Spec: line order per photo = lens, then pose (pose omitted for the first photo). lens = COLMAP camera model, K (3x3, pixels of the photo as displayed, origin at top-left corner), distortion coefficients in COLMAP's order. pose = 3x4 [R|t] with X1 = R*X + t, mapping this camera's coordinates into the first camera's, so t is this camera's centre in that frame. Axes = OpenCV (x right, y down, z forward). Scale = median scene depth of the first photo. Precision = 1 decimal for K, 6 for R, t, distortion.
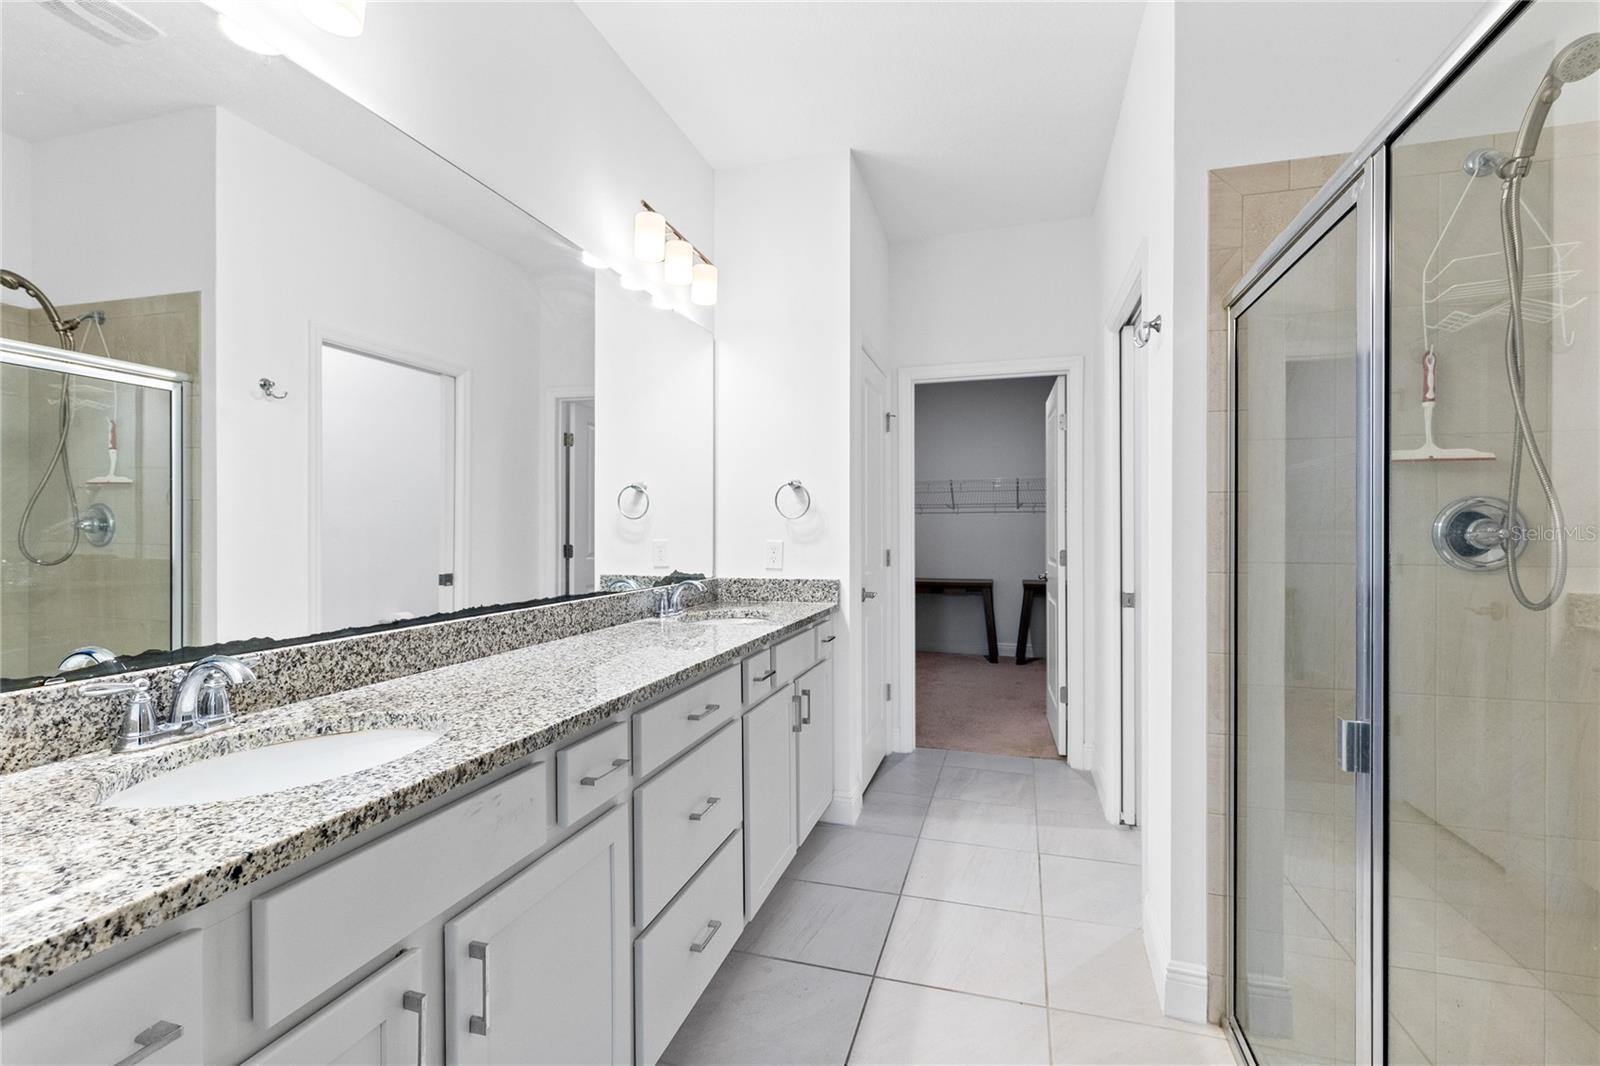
lens RADIAL K [[733.7, 0, 800.1], [0, 733.7, 517.0], [0, 0, 1]] dist [0.016183, -0.000082]
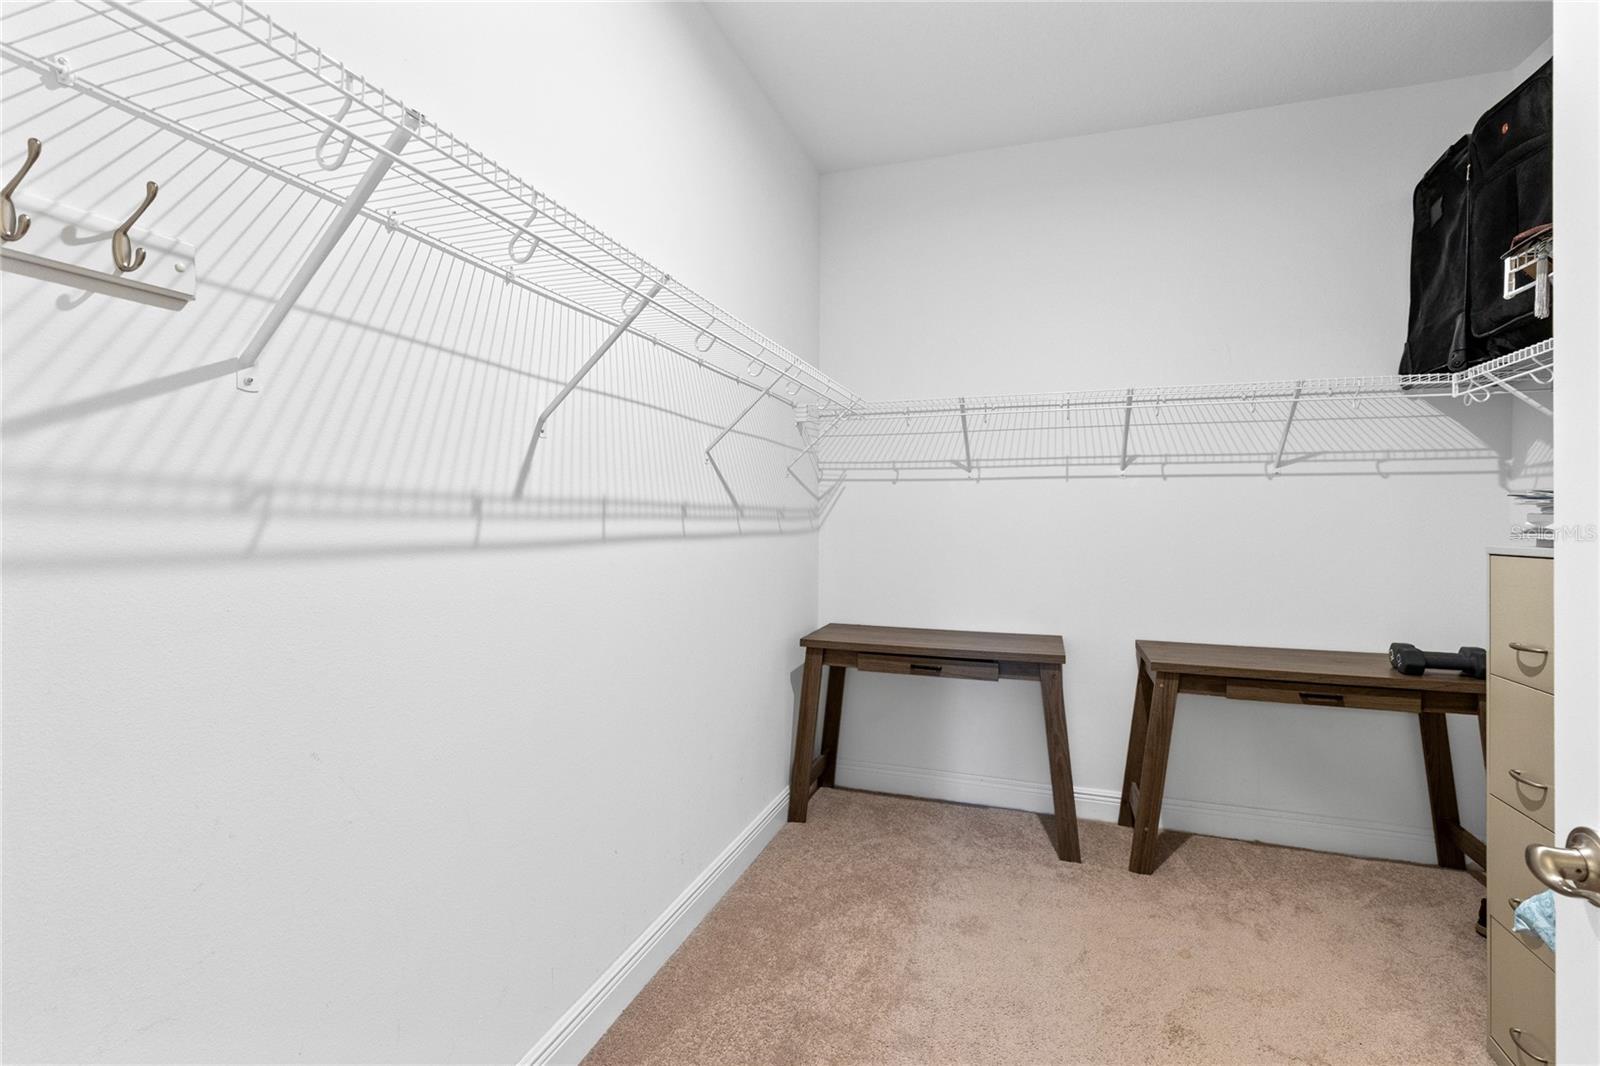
lens RADIAL K [[733.7, 0, 800.1], [0, 733.7, 517.0], [0, 0, 1]] dist [0.016183, -0.000082]
pose [[0.998969, -0.000951, -0.045396, 0.159662], [0.001561, 0.999909, 0.013405, 0.012995], [0.045380, -0.013462, 0.998879, 0.697088]]
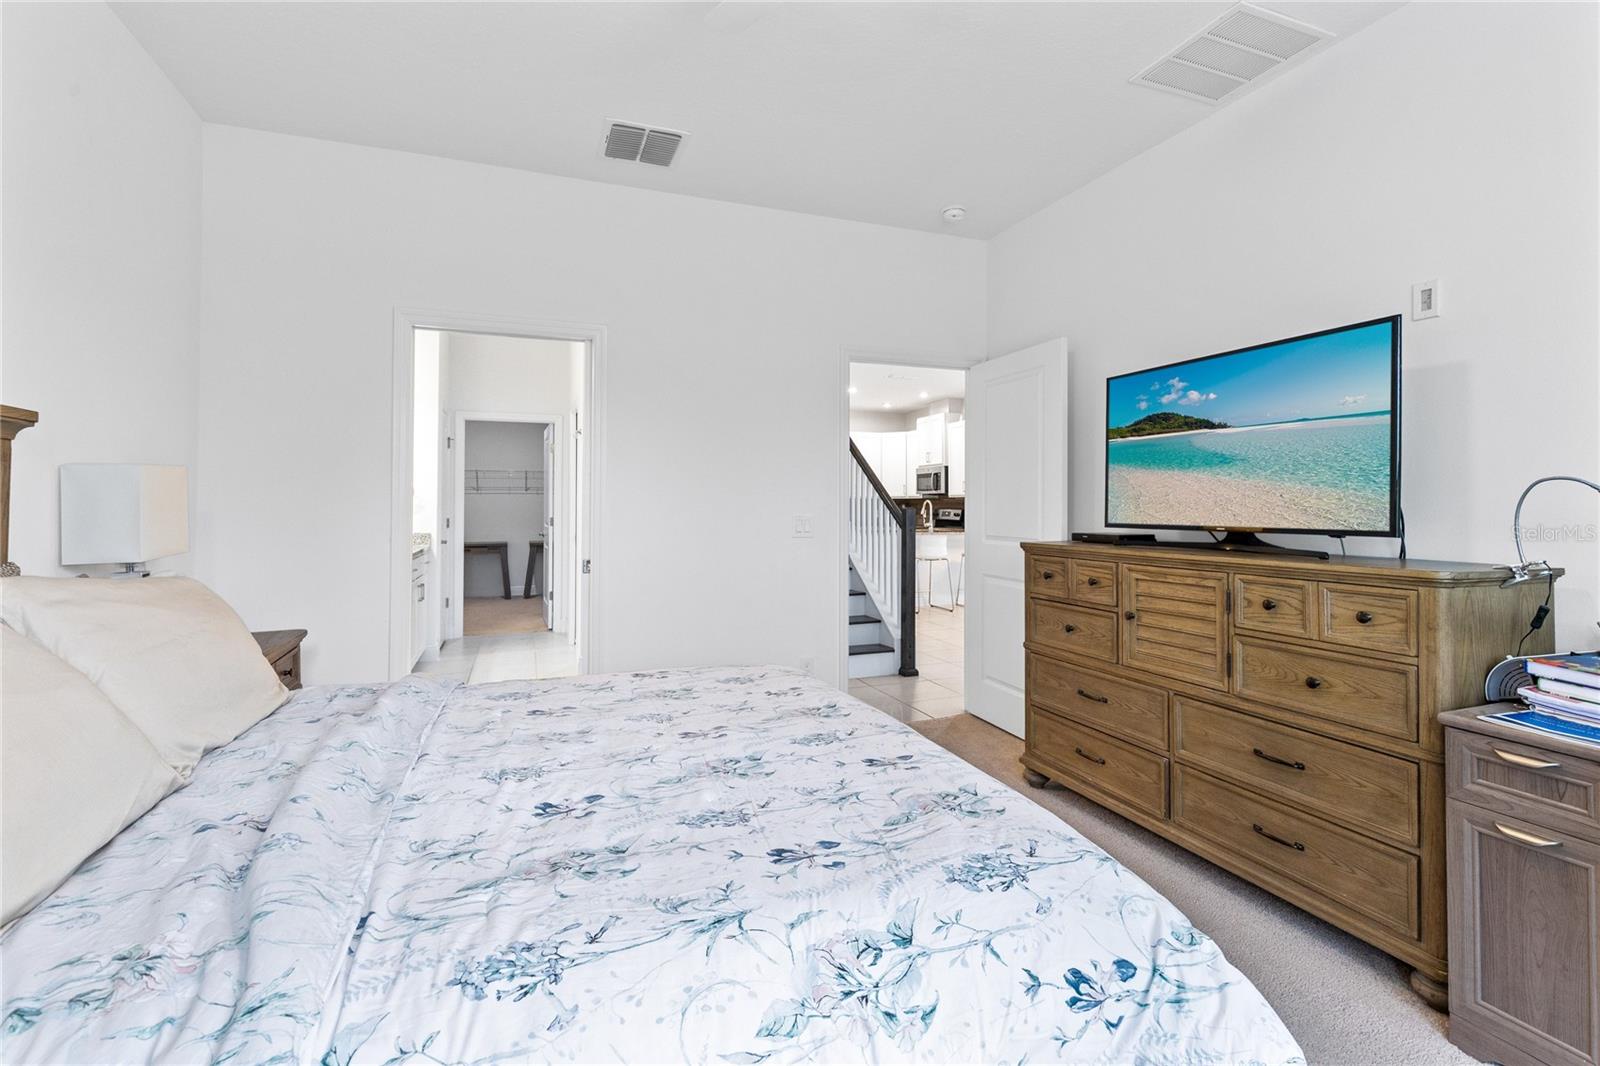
lens RADIAL K [[733.7, 0, 800.1], [0, 733.7, 517.0], [0, 0, 1]] dist [0.016183, -0.000082]
pose [[0.796746, -0.004325, 0.604299, -0.171369], [-0.015508, 0.999499, 0.027601, -0.011594], [-0.604115, -0.031362, 0.796280, -0.553642]]
